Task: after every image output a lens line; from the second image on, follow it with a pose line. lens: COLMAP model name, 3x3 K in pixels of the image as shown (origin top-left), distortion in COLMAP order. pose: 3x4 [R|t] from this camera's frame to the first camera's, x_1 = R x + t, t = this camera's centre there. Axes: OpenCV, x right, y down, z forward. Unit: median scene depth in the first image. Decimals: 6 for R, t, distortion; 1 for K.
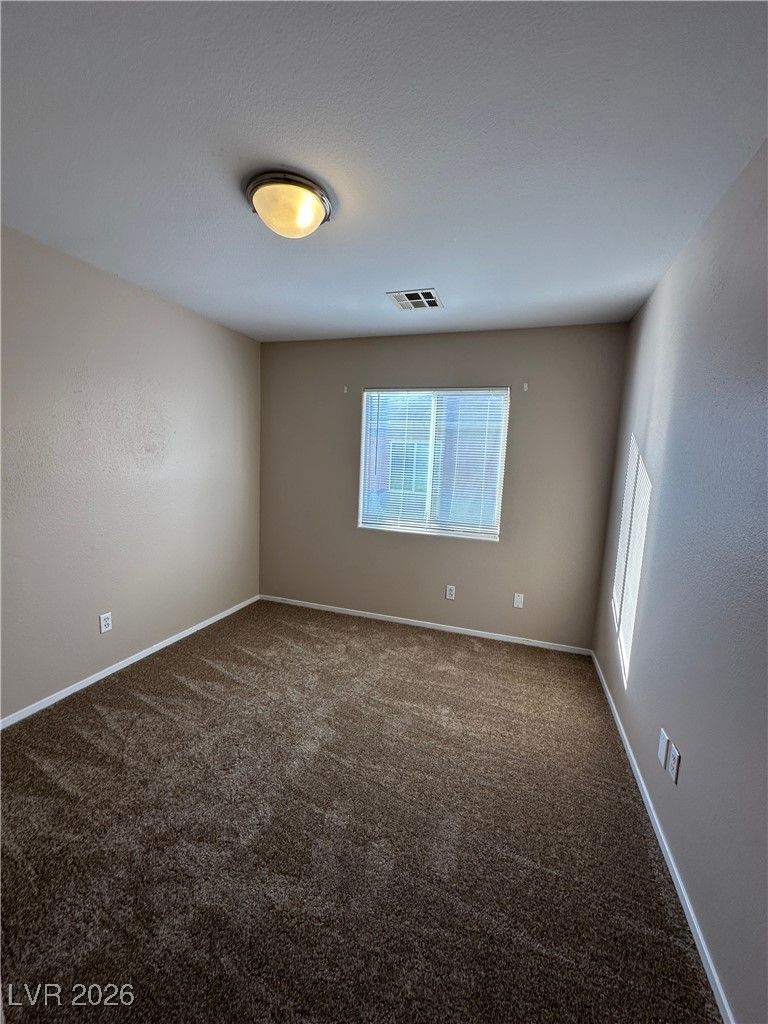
lens RADIAL K [[408.0, 0, 384.0], [0, 408.0, 512.0], [0, 0, 1]] dist [-0.000542, 0.000148]
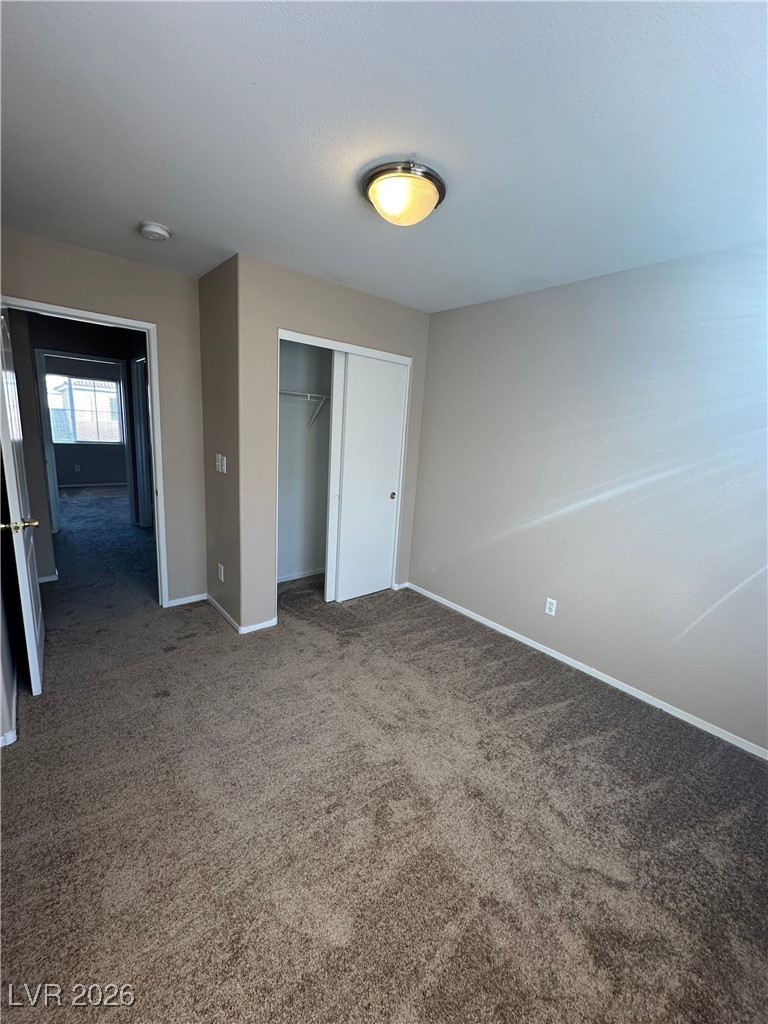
lens RADIAL K [[408.0, 0, 384.0], [0, 408.0, 512.0], [0, 0, 1]] dist [-0.000542, 0.000148]
pose [[-0.517770, 0.097722, -0.849920, 0.386830], [-0.187254, 0.956421, 0.224043, -0.114534], [0.834775, 0.275154, -0.476908, 0.883064]]
